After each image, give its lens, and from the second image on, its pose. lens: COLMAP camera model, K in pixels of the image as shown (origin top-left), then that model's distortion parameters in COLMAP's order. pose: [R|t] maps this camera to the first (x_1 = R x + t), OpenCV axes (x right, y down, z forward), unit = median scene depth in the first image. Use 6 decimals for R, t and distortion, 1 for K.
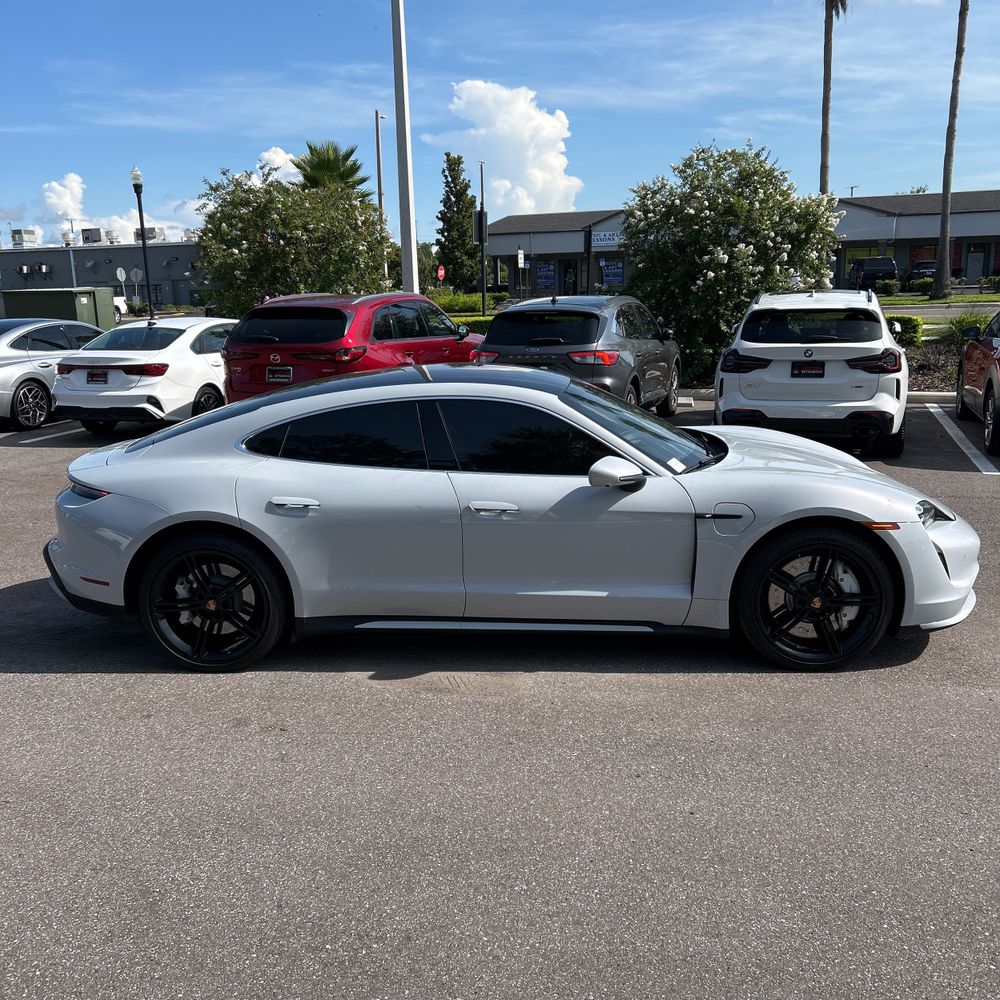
lens RADIAL K [[1022.9, 0, 497.8], [0, 1022.9, 504.2], [0, 0, 1]] dist [0.006841, 0.000000]
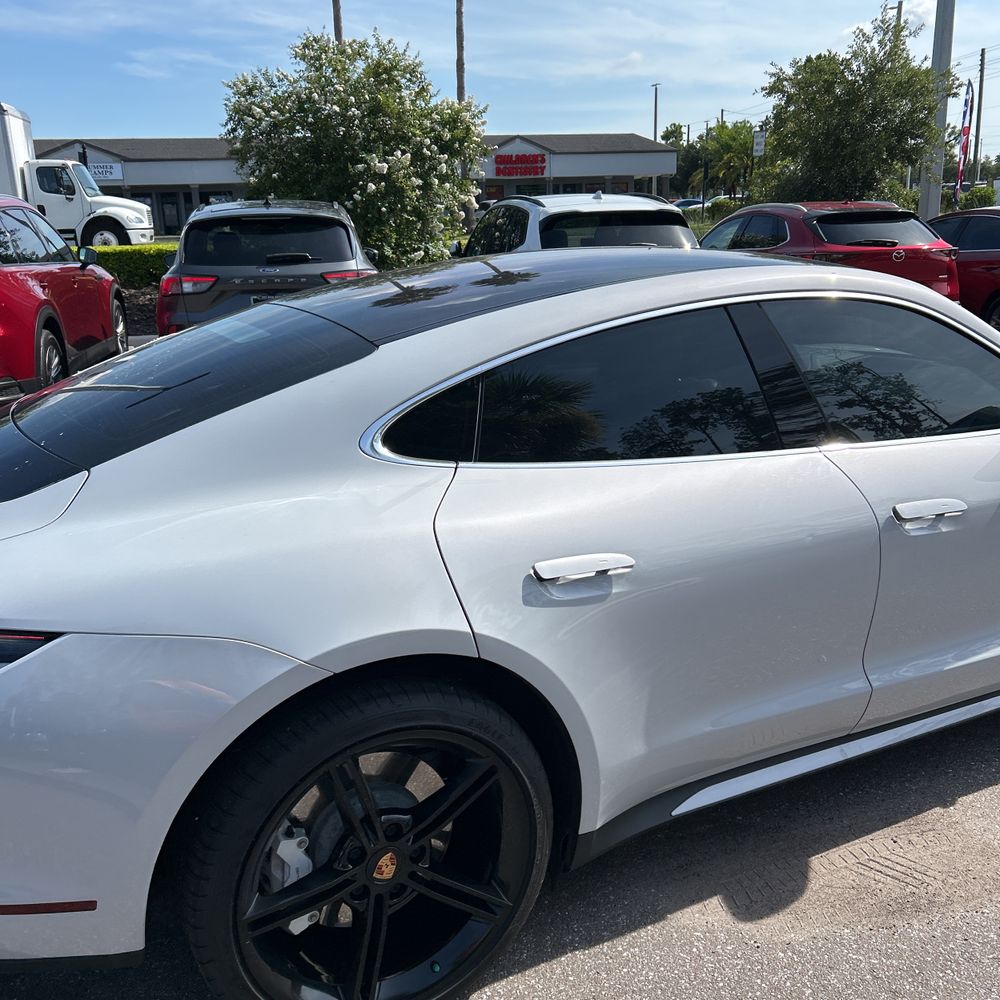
lens RADIAL K [[1022.9, 0, 518.2], [0, 1022.9, 508.8], [0, 0, 1]] dist [0.006841, 0.000000]
pose [[0.856975, -0.137480, 0.496682, -0.169815], [0.111782, 0.990404, 0.081271, -0.024535], [-0.503089, -0.014127, 0.864119, 0.269641]]
